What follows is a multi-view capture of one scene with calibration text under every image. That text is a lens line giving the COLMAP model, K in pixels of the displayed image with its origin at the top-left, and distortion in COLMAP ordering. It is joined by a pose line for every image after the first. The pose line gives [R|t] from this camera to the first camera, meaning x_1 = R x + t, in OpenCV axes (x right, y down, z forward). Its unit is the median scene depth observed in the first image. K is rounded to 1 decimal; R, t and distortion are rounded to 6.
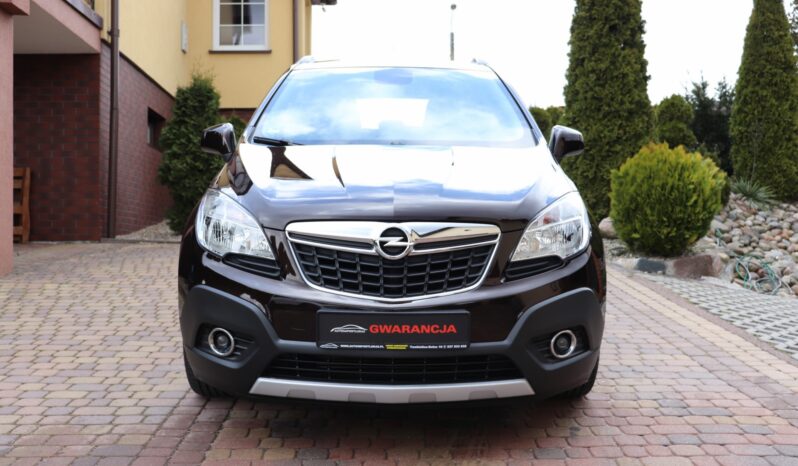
lens RADIAL K [[823.6, 0, 399.0], [0, 823.6, 233.0], [0, 0, 1]] dist [-0.073736, -0.013680]
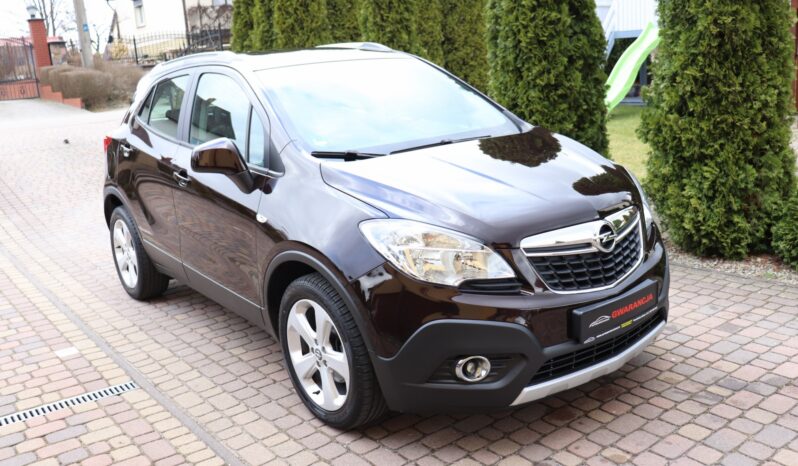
lens RADIAL K [[752.8, 0, 399.0], [0, 752.8, 233.0], [0, 0, 1]] dist [-0.129542, 0.128924]
pose [[0.779371, -0.207029, 0.591371, -0.793612], [0.142237, 0.977652, 0.154804, -0.184702], [-0.610205, -0.036535, 0.791401, 0.332330]]
